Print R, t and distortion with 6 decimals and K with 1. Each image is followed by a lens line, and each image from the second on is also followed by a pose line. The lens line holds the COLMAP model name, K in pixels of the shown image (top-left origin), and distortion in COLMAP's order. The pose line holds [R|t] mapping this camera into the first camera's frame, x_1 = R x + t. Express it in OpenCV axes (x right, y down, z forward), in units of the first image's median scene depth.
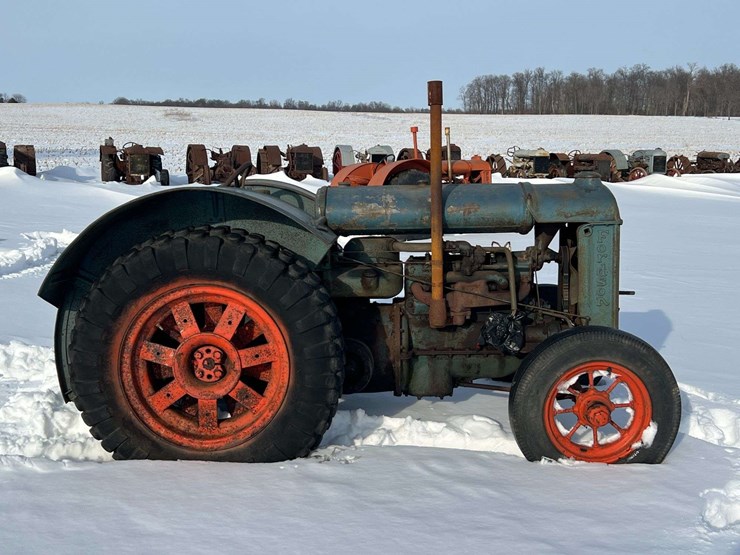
lens RADIAL K [[899.2, 0, 382.4], [0, 899.2, 281.3], [0, 0, 1]] dist [0.084570, 0.000000]
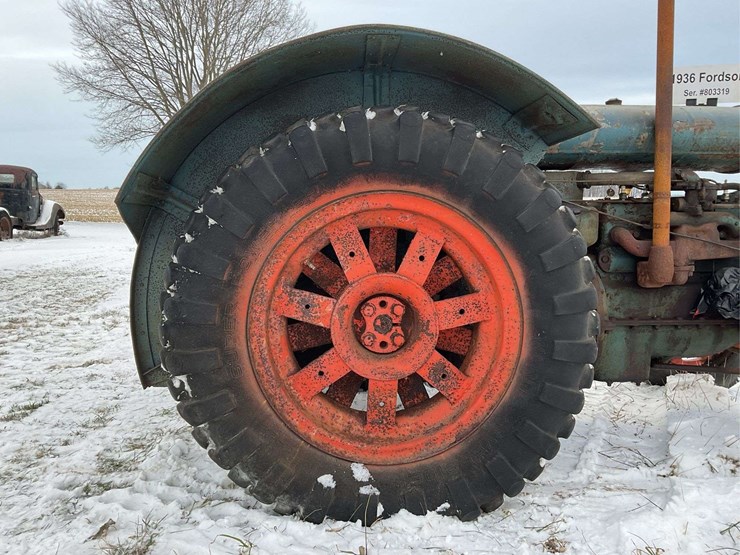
lens RADIAL K [[603.3, 0, 365.5], [0, 603.3, 280.9], [0, 0, 1]] dist [0.068048, -0.016430]
pose [[0.997052, 0.009192, 0.076176, -0.238136], [-0.004876, 0.998382, -0.056652, 0.085182], [-0.076573, 0.056114, 0.995484, 0.576142]]
